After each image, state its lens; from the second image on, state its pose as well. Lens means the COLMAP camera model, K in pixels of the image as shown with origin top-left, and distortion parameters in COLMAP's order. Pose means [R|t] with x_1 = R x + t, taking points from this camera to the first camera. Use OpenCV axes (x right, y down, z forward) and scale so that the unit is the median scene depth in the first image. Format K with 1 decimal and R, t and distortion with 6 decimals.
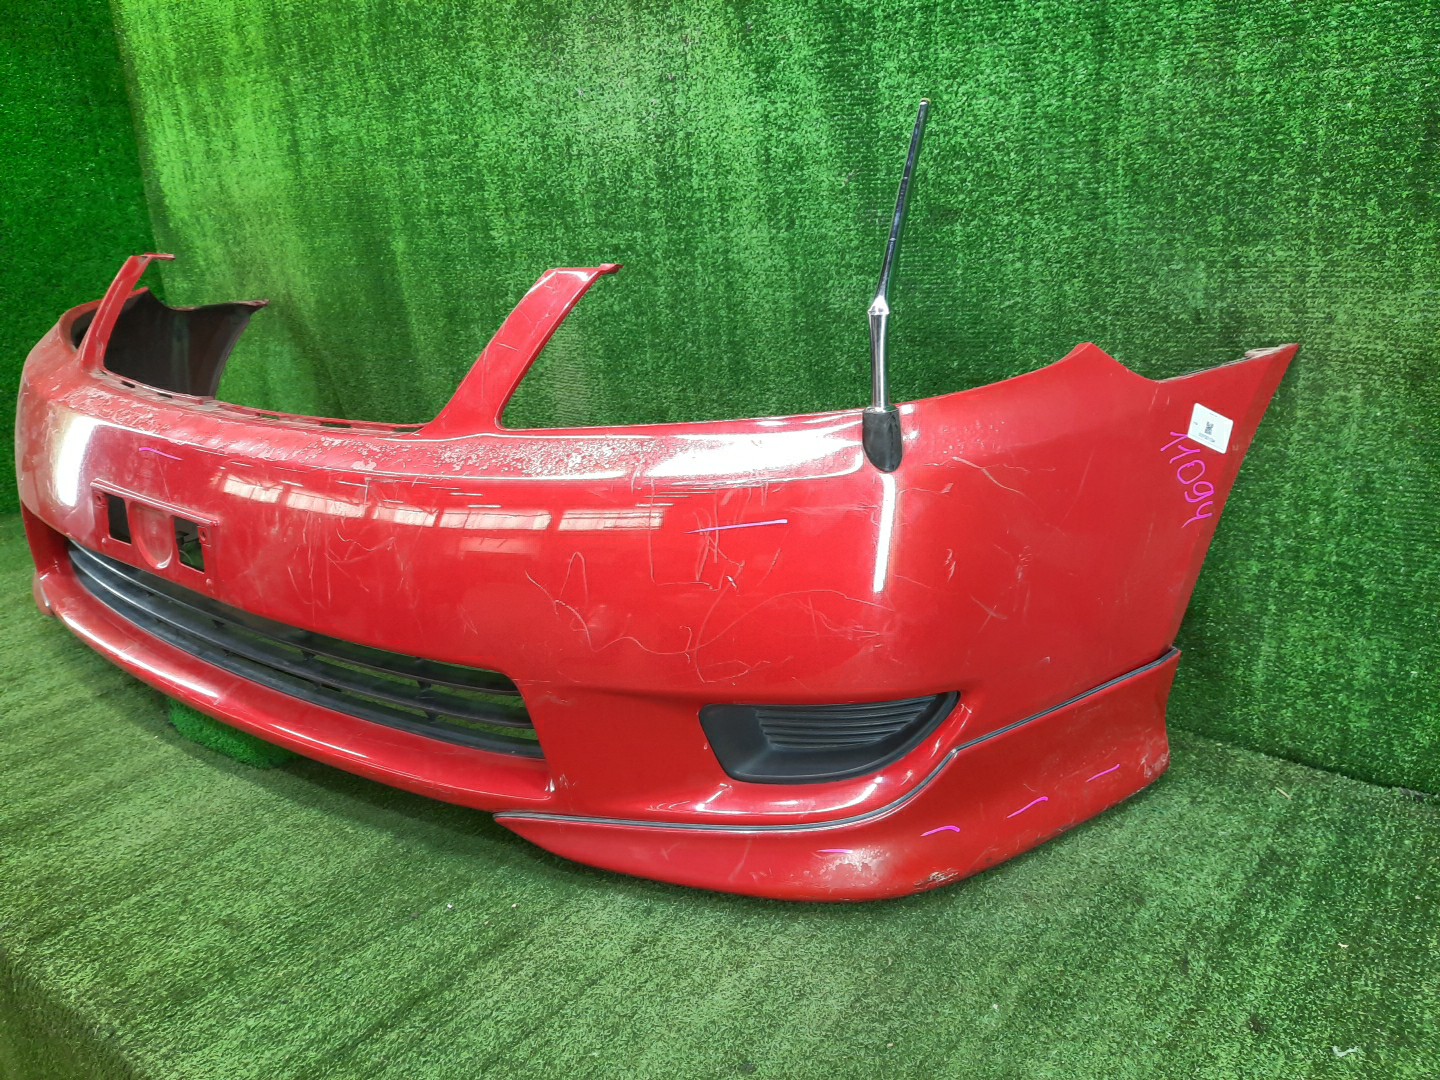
lens RADIAL K [[1069.3, 0, 716.5], [0, 1069.3, 545.9], [0, 0, 1]] dist [0.013793, -0.024820]
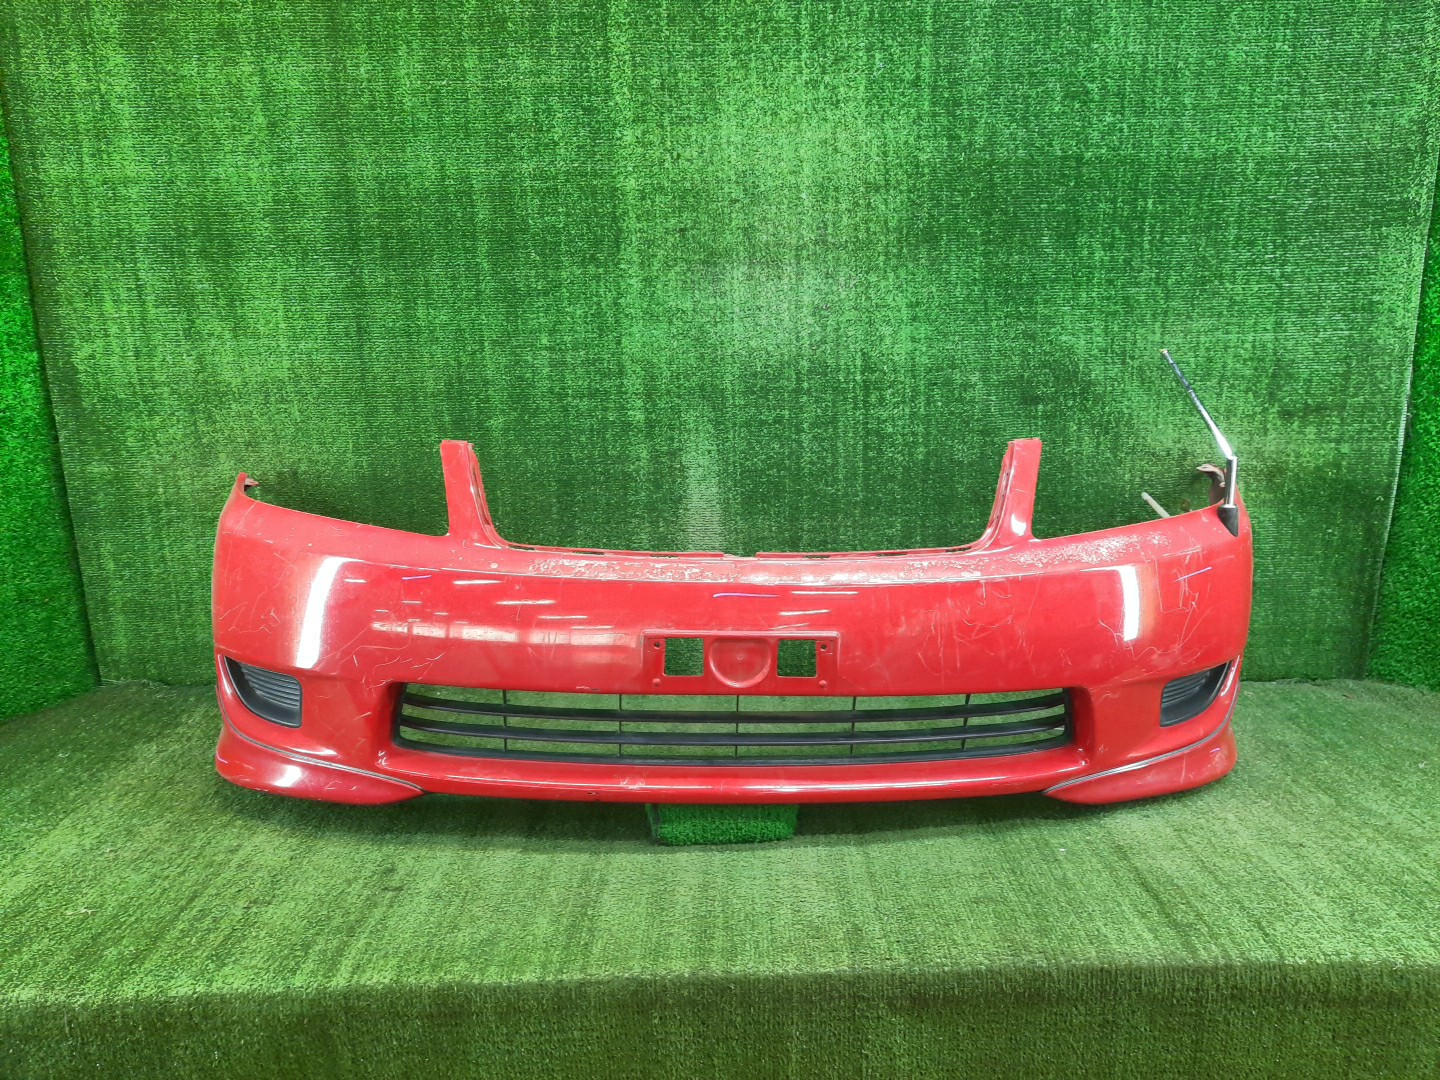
lens RADIAL K [[1069.3, 0, 719.4], [0, 1069.3, 539.5], [0, 0, 1]] dist [0.013793, -0.024820]
pose [[0.787724, -0.095961, 0.608508, -1.278886], [0.175458, 0.981829, -0.072300, -0.063007], [-0.590513, 0.163720, 0.790247, 0.001536]]
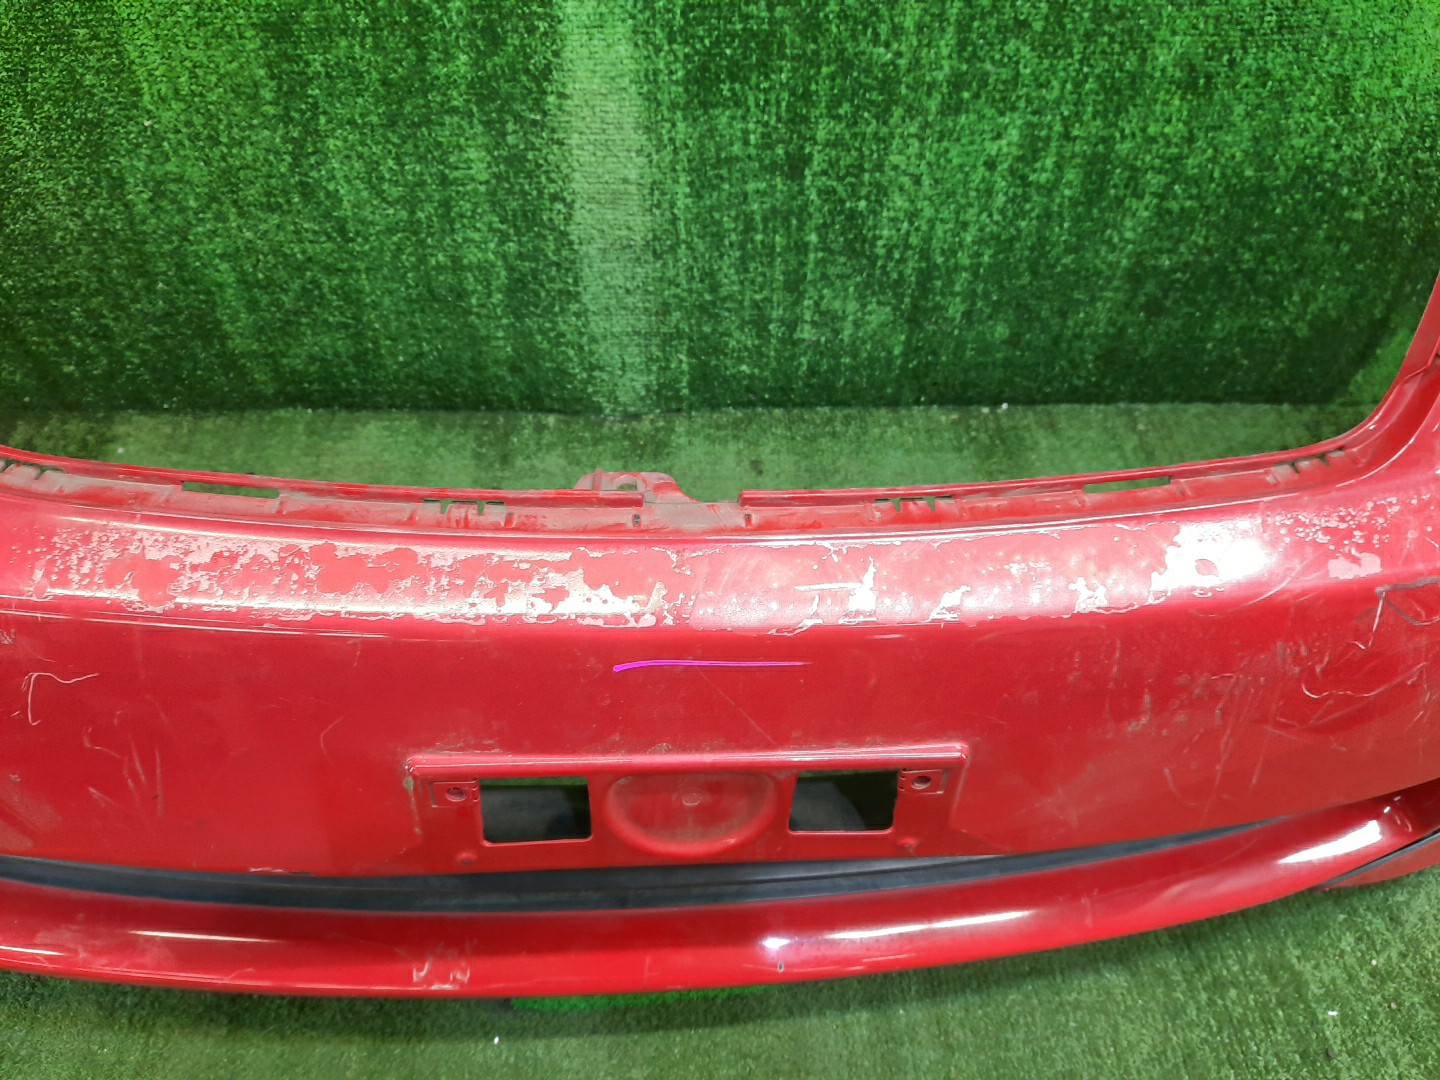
lens RADIAL K [[1069.3, 0, 722.1], [0, 1069.3, 541.1], [0, 0, 1]] dist [0.013793, -0.024820]
pose [[0.752276, -0.413918, 0.512594, -0.692557], [0.158759, 0.868974, 0.468701, -0.320907], [-0.639434, -0.271214, 0.719421, 0.689078]]
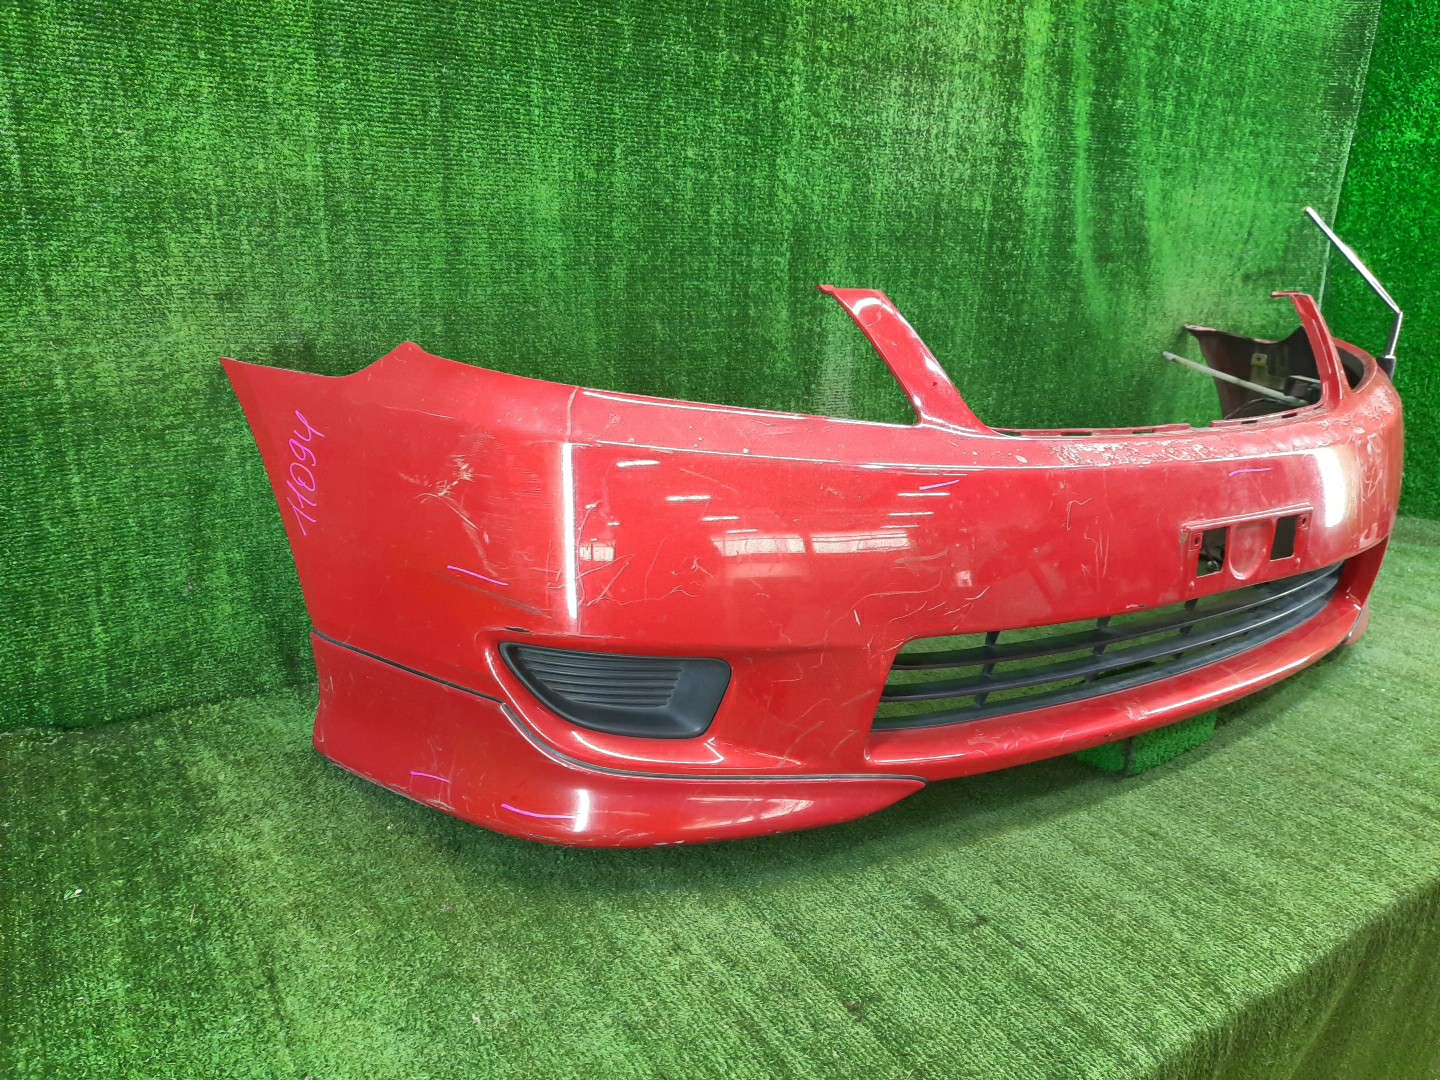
lens RADIAL K [[1069.3, 0, 717.7], [0, 1069.3, 552.7], [0, 0, 1]] dist [0.013793, -0.024820]
pose [[0.311022, -0.240190, 0.919551, -1.664652], [0.240600, 0.955920, 0.168311, -0.312004], [-0.919444, 0.168895, 0.355102, 1.094394]]
